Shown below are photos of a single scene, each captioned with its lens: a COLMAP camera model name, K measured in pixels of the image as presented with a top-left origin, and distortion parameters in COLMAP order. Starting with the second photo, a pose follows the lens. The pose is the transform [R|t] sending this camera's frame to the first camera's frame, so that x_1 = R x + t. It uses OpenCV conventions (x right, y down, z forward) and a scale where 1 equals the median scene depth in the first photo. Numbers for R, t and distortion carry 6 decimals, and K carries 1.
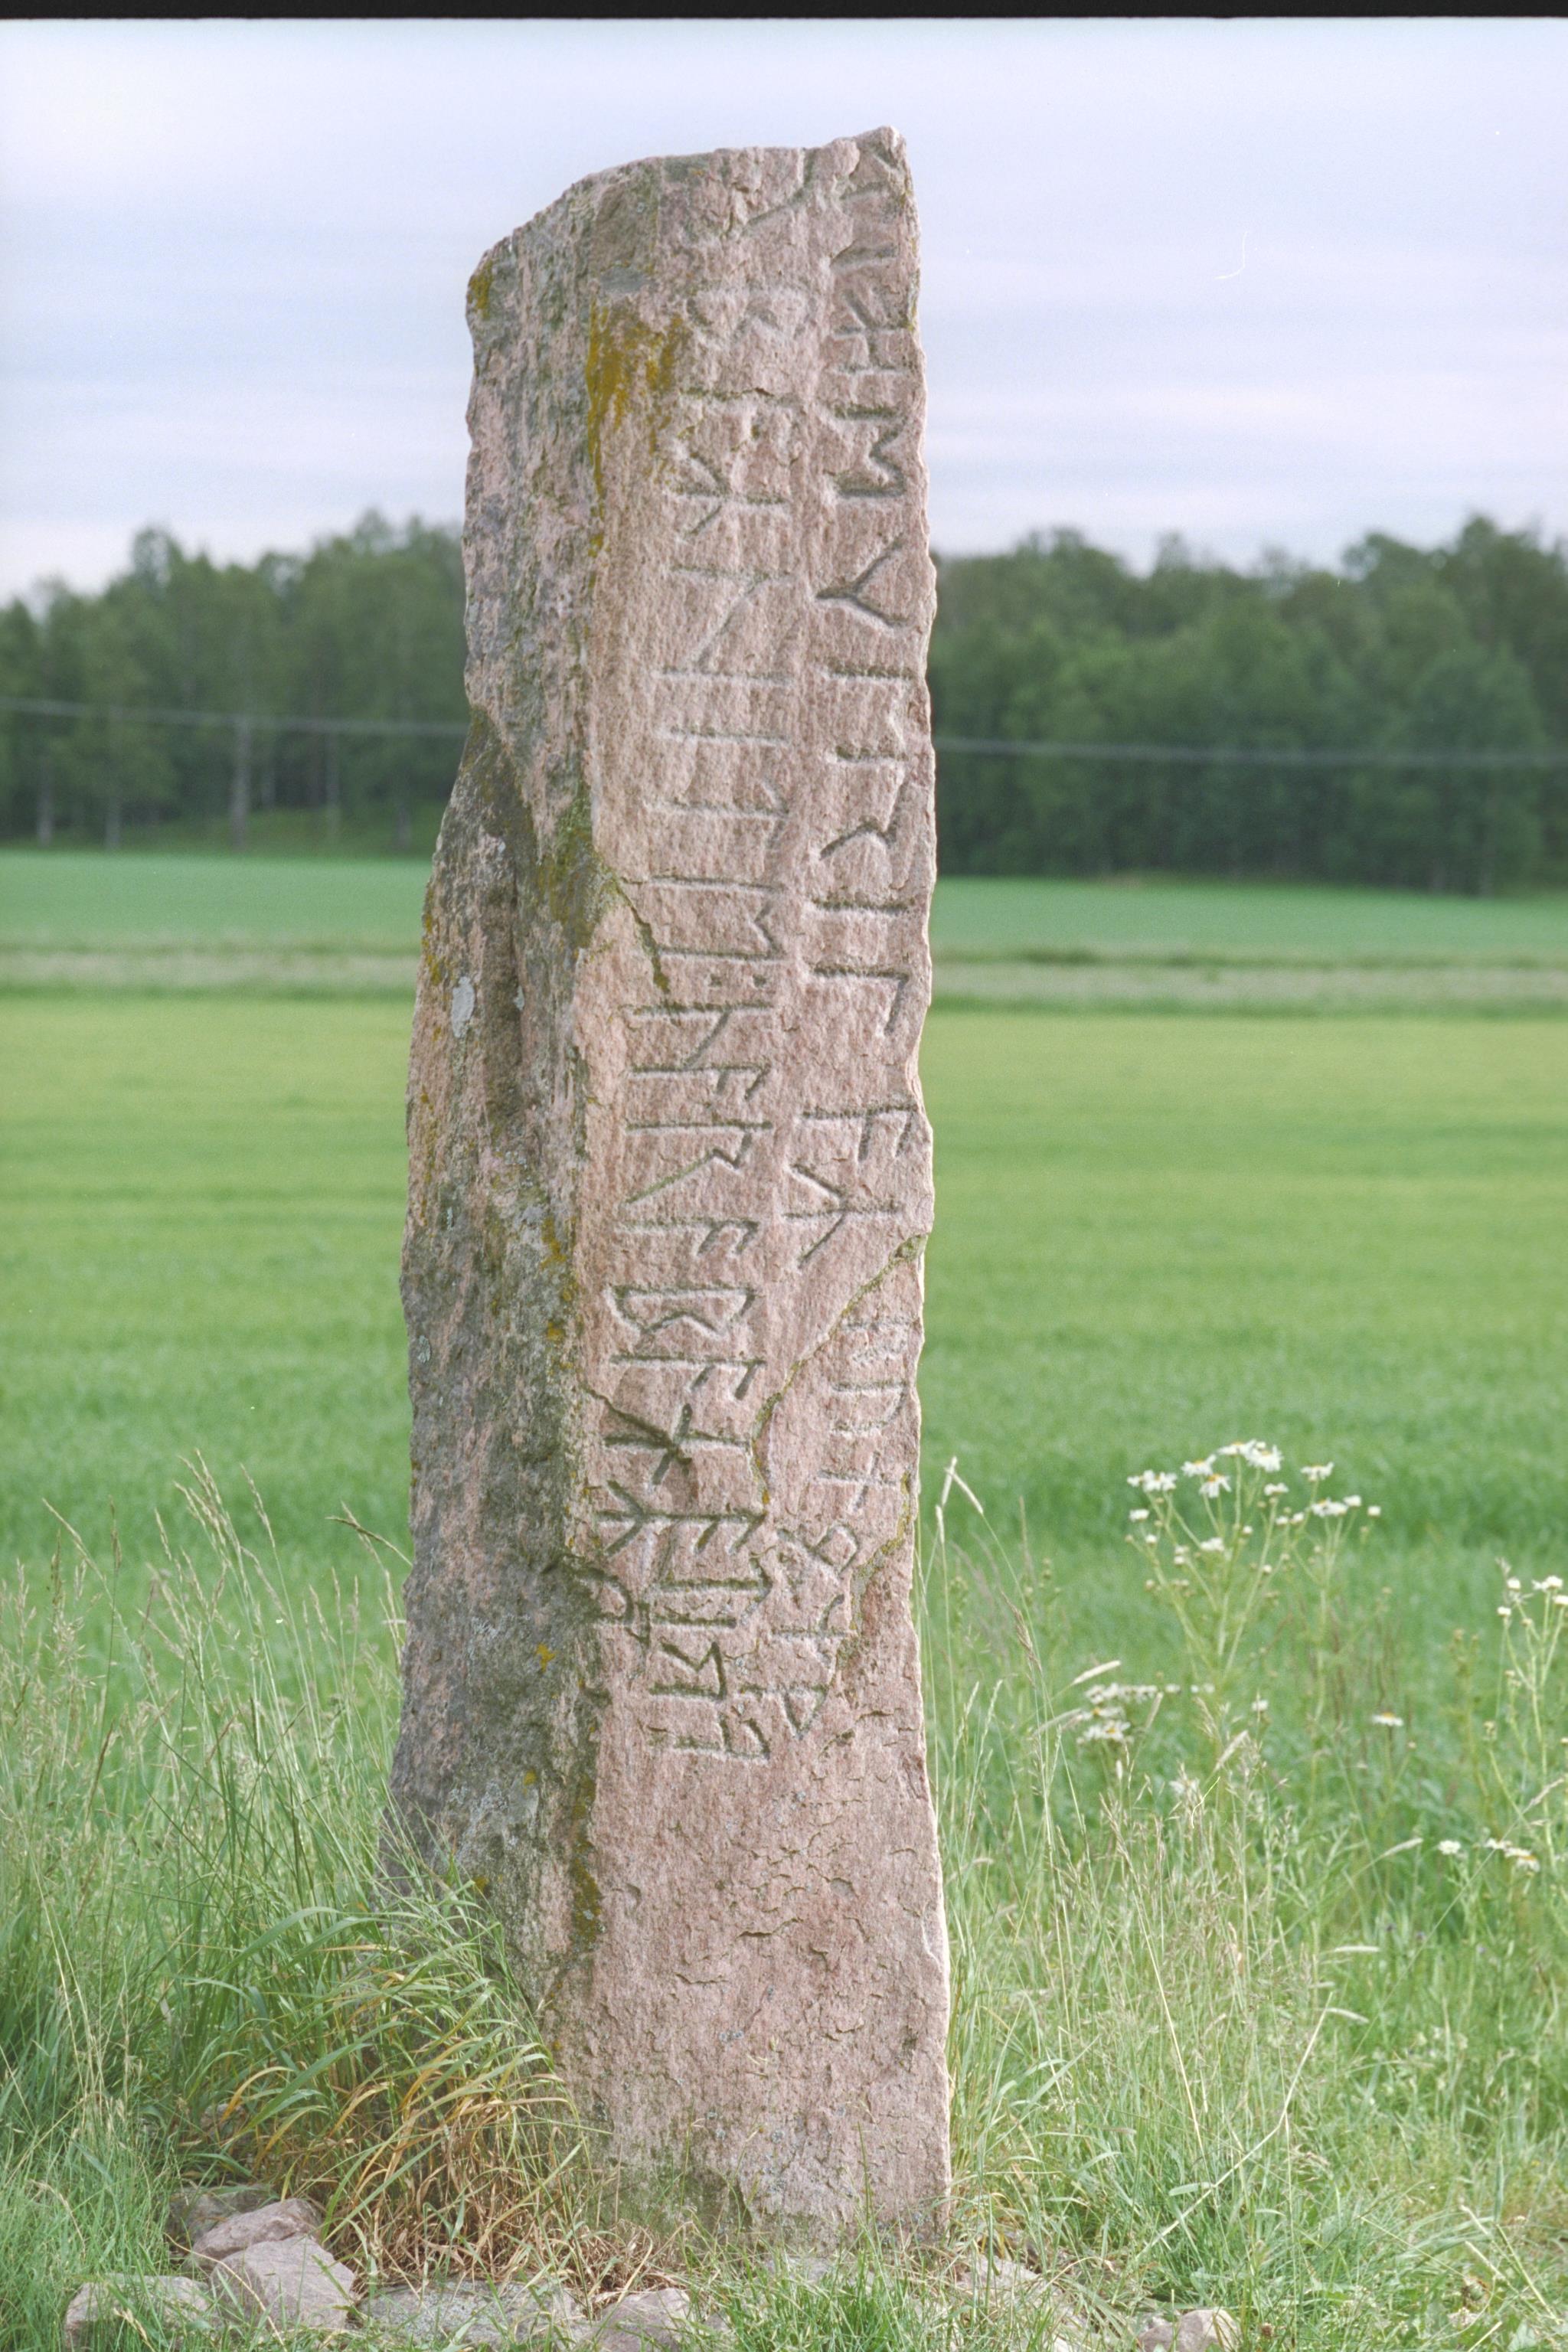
lens RADIAL K [[5967.8, 0, 784.0], [0, 5967.8, 1176.0], [0, 0, 1]] dist [0.356230, -0.769615]
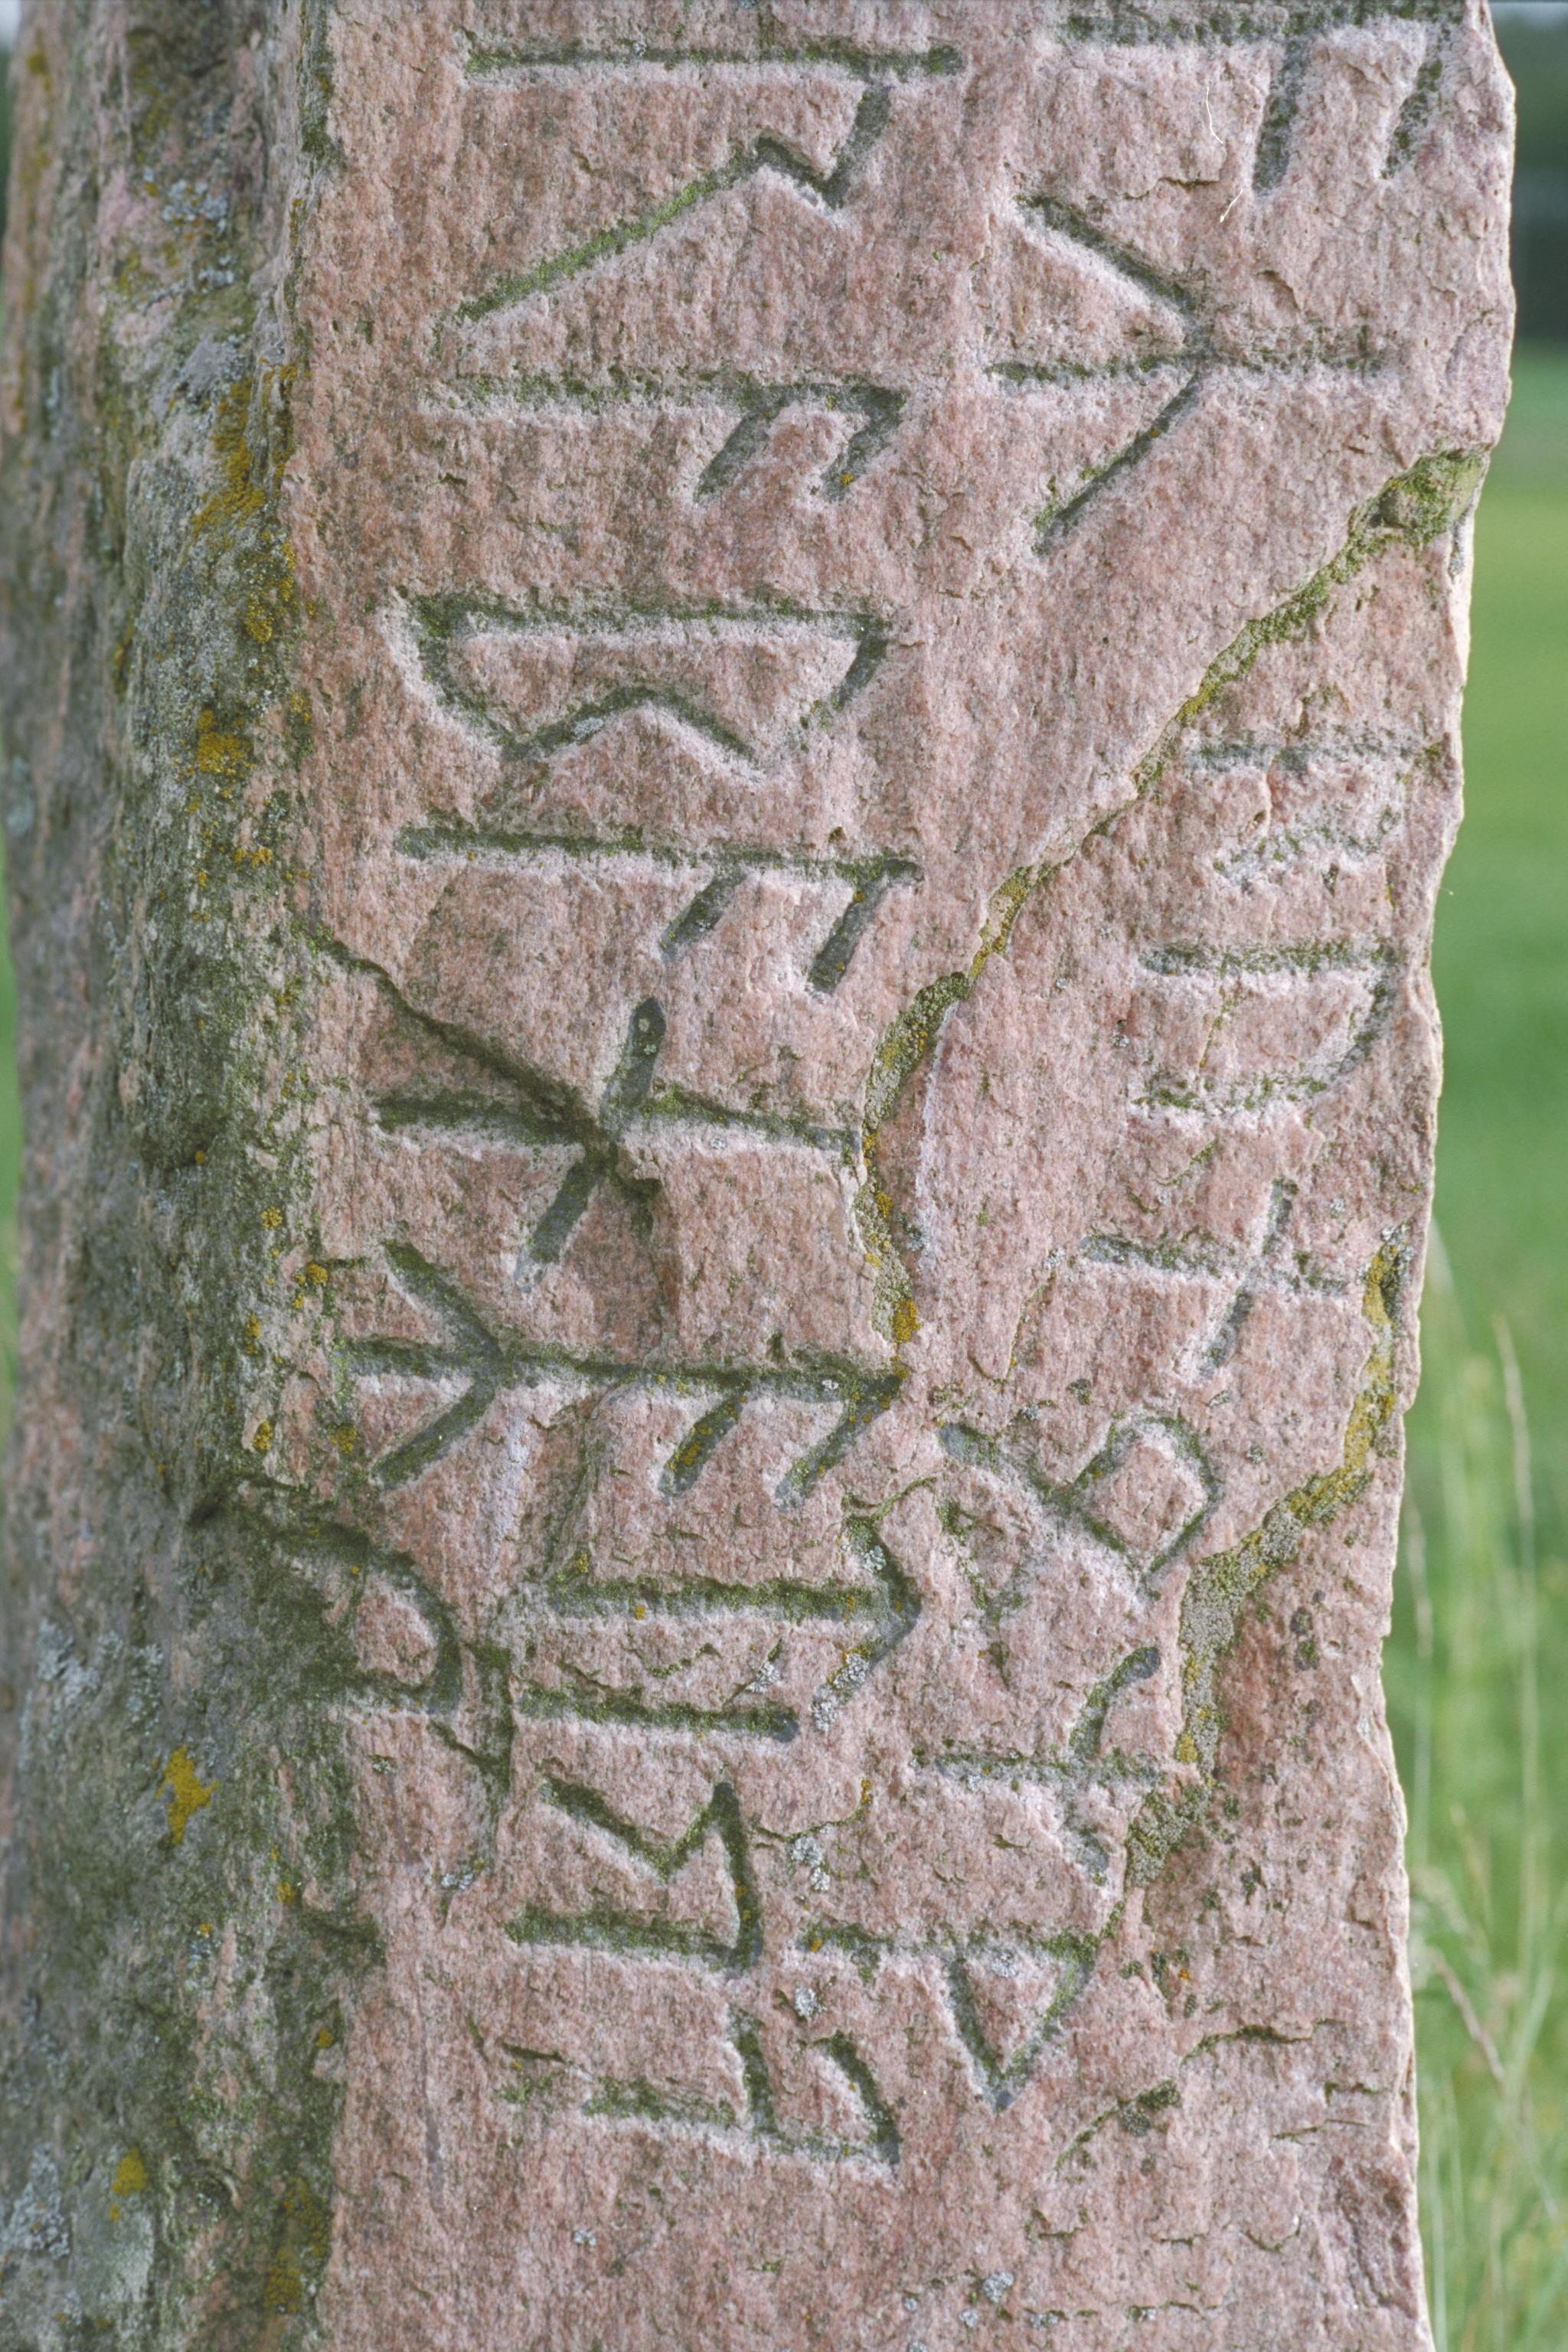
lens RADIAL K [[6070.3, 0, 600.8], [0, 6070.3, 1136.3], [0, 0, 1]] dist [-0.021004, -0.270056]
pose [[0.988370, 0.038522, -0.147107, 0.026252], [-0.027120, 0.996526, 0.078743, 0.021113], [0.149629, -0.073837, 0.985981, 0.697393]]
